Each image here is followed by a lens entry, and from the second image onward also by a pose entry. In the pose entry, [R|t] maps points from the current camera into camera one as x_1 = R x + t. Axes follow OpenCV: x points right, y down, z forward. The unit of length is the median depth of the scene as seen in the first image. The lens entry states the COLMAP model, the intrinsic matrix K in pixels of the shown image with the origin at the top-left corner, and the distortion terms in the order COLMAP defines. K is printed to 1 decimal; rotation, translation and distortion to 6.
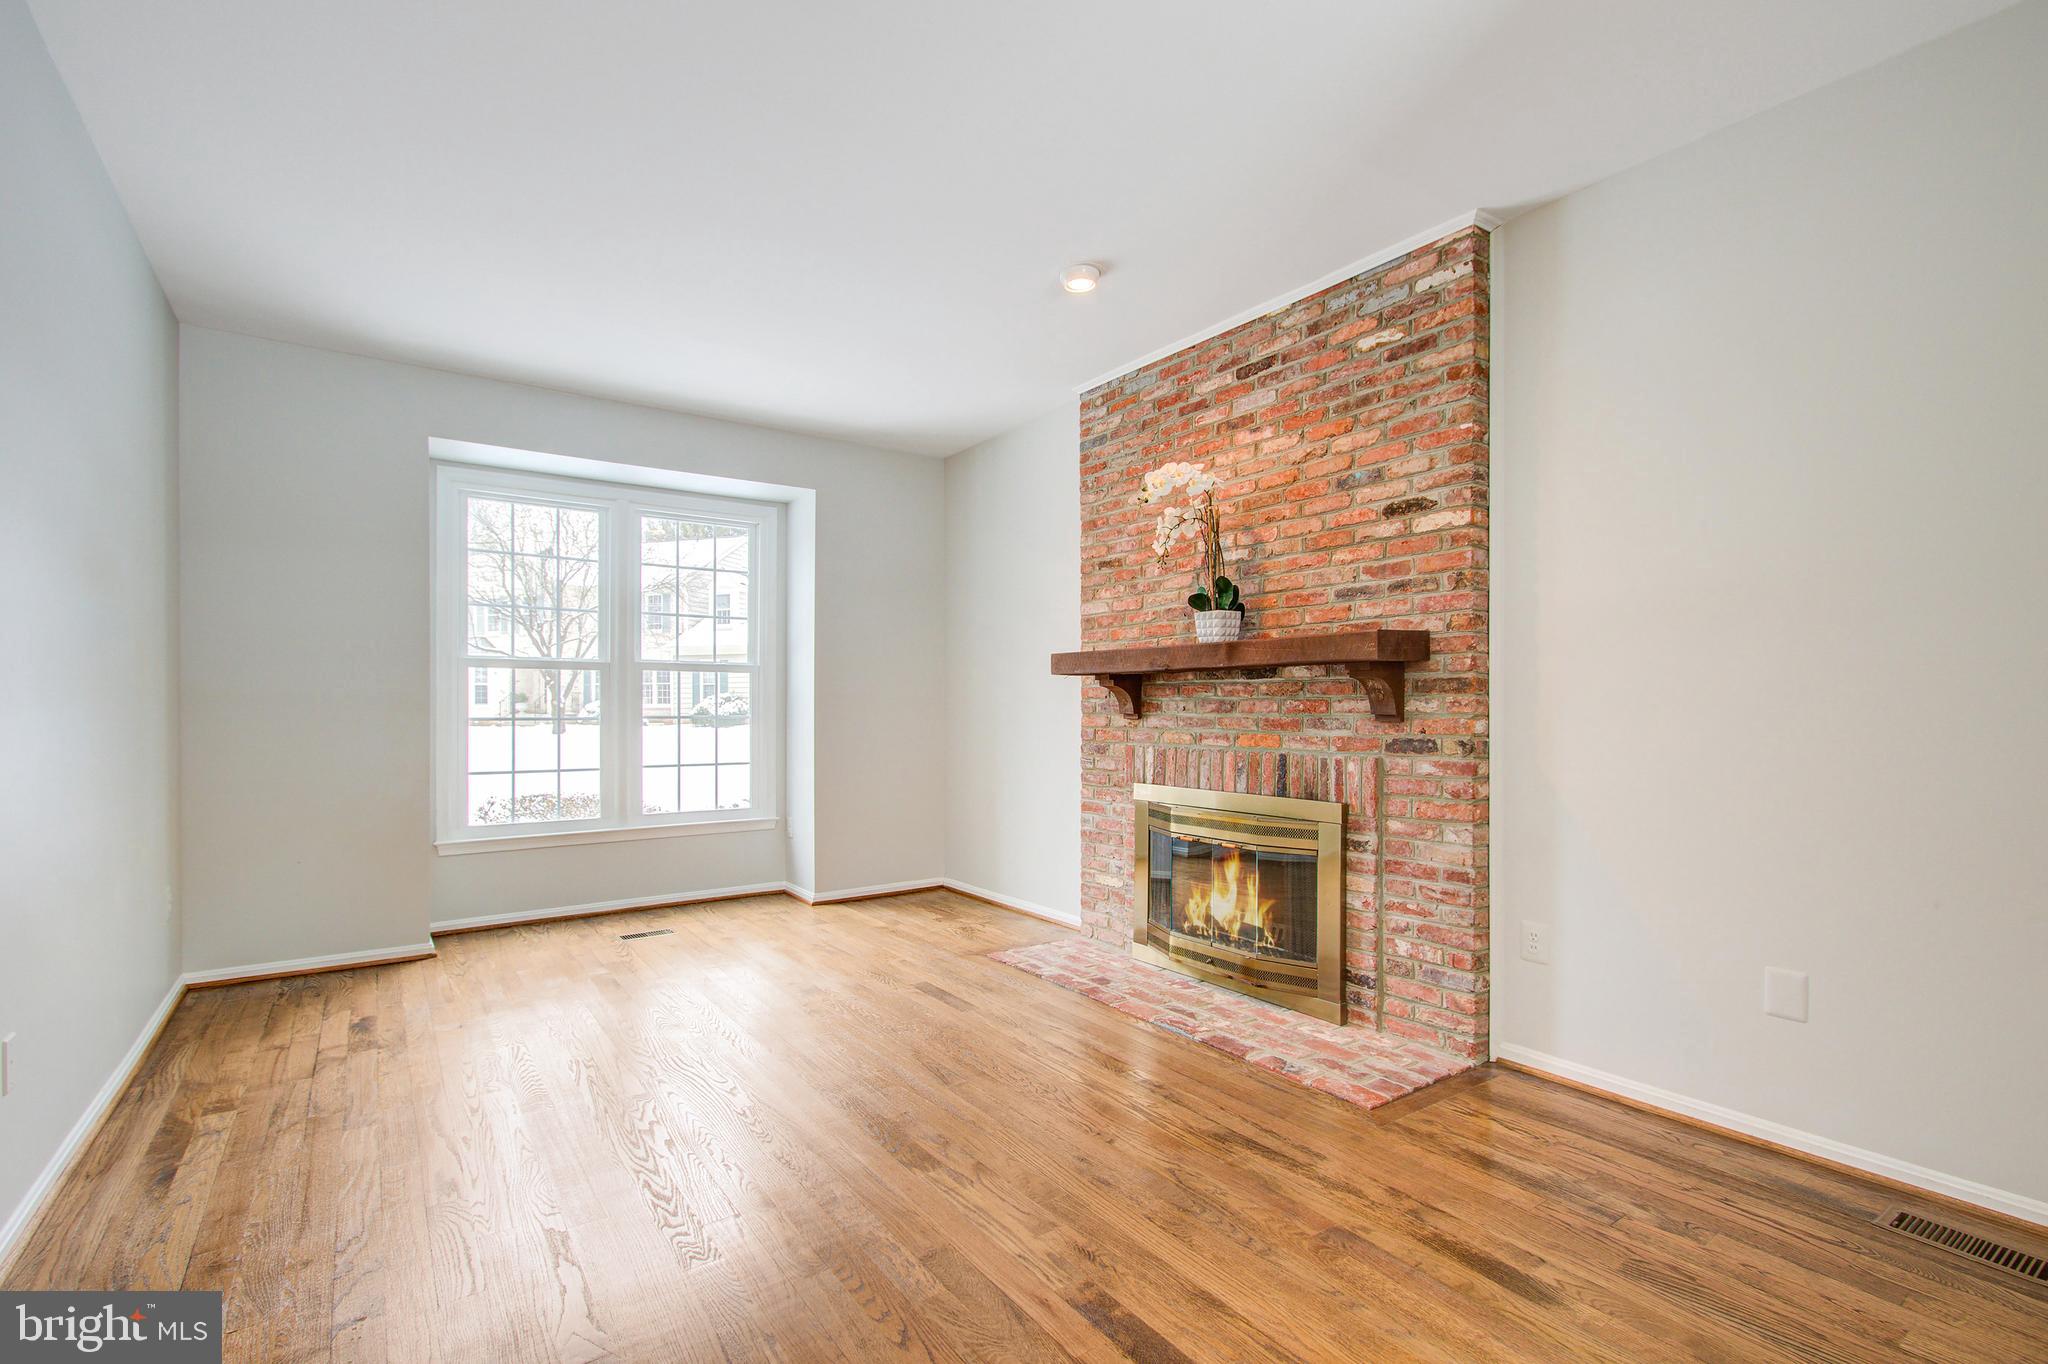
lens RADIAL K [[928.6, 0, 1019.0], [0, 928.6, 695.7], [0, 0, 1]] dist [0.000115, 0.002182]
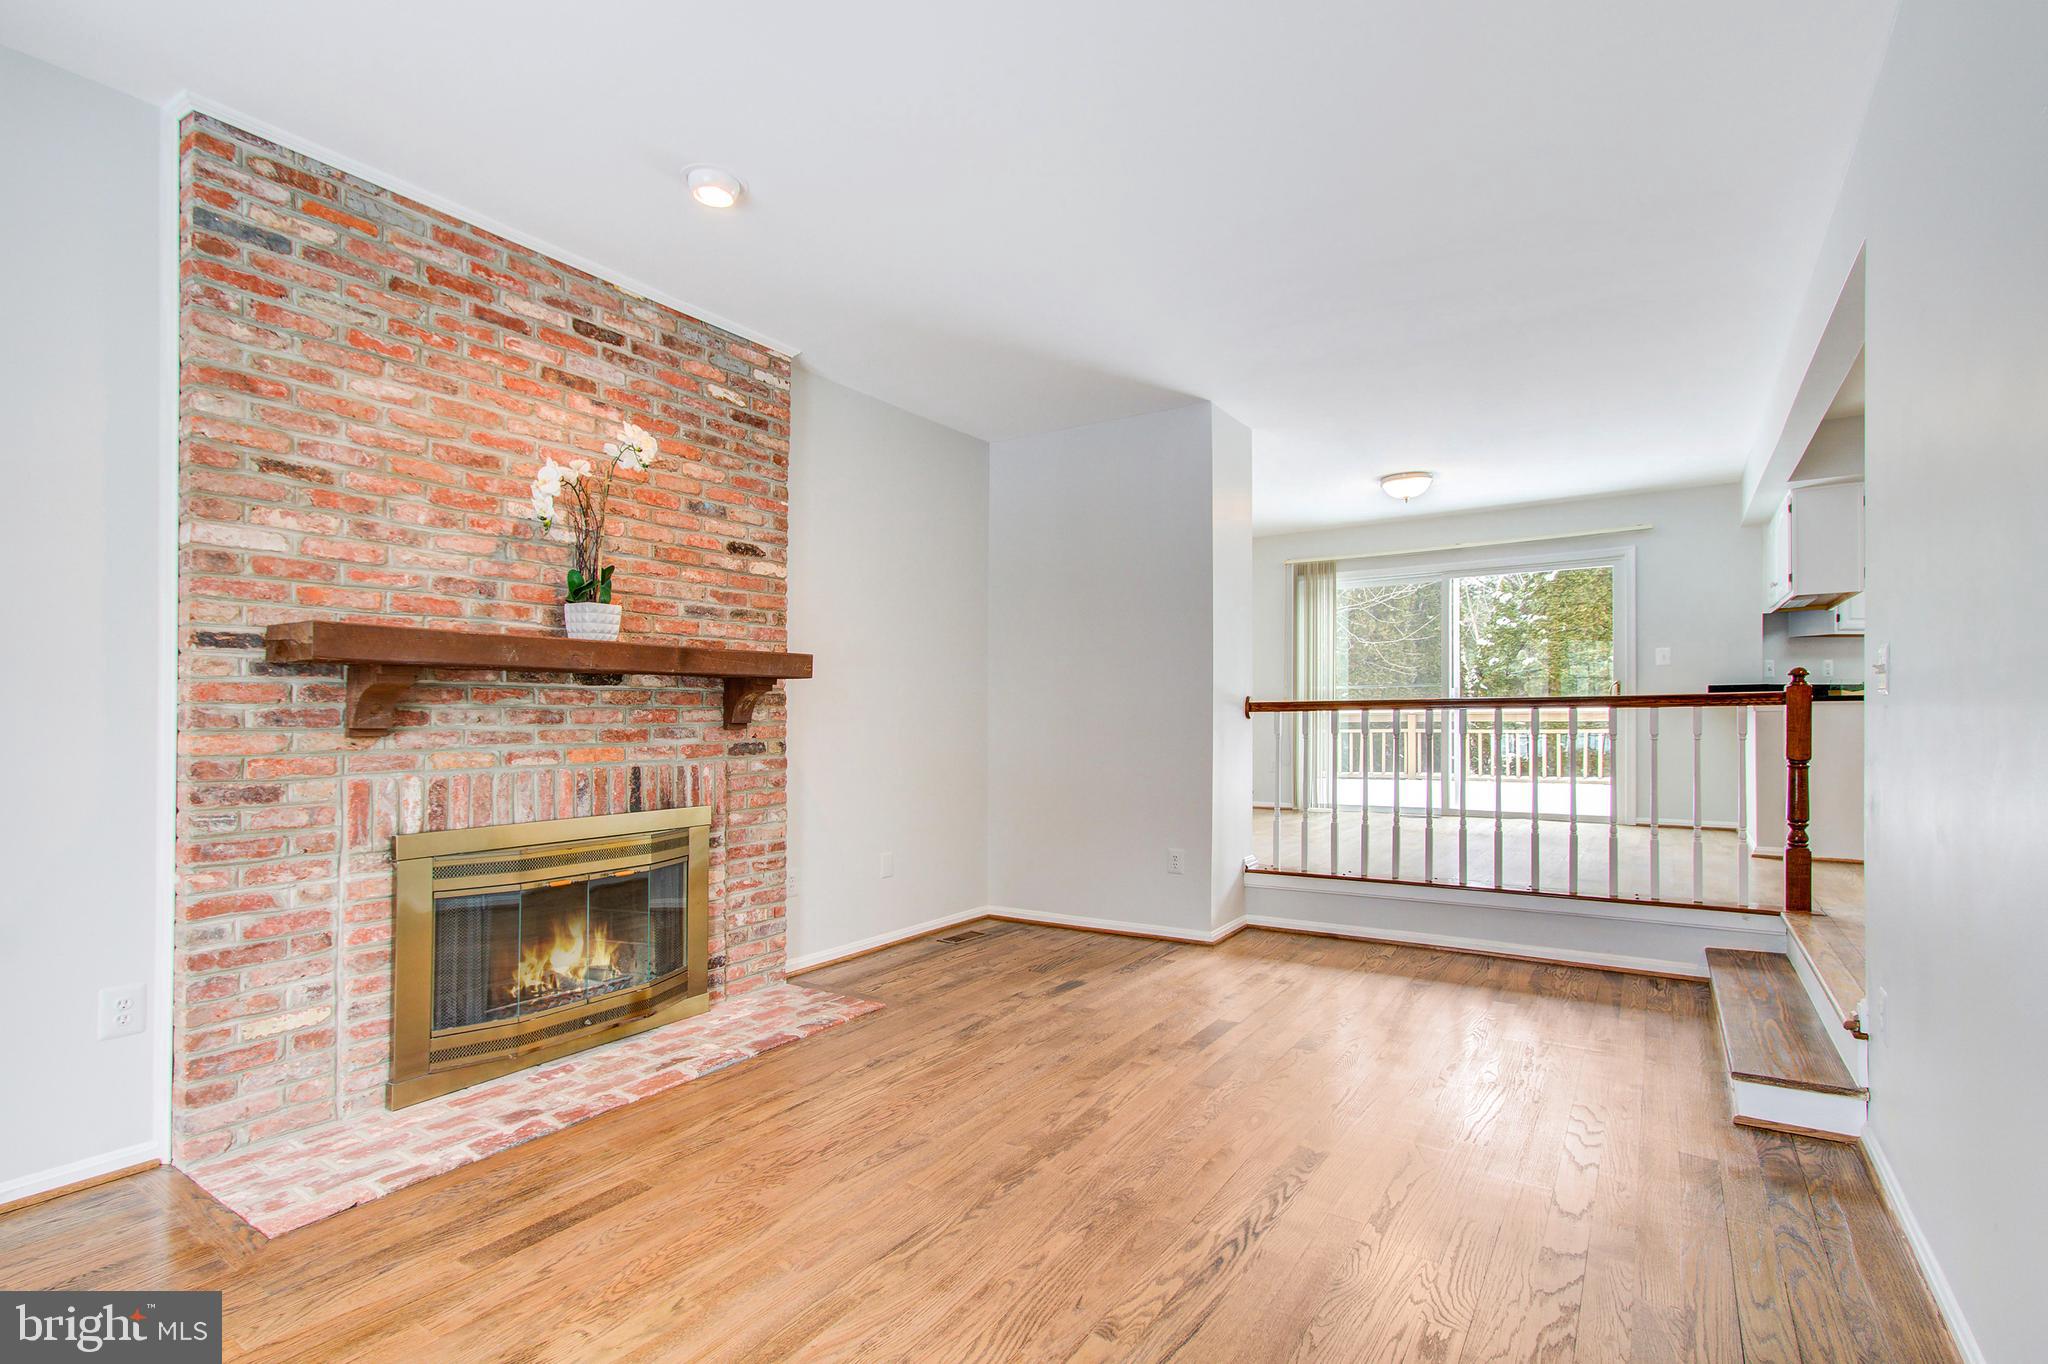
lens RADIAL K [[928.6, 0, 1017.6], [0, 928.6, 714.3], [0, 0, 1]] dist [0.000115, 0.002182]
pose [[-0.340681, 0.004885, 0.940166, -0.737723], [-0.004360, 0.999968, -0.006776, 0.014294], [-0.940169, -0.006408, -0.340648, 0.958980]]
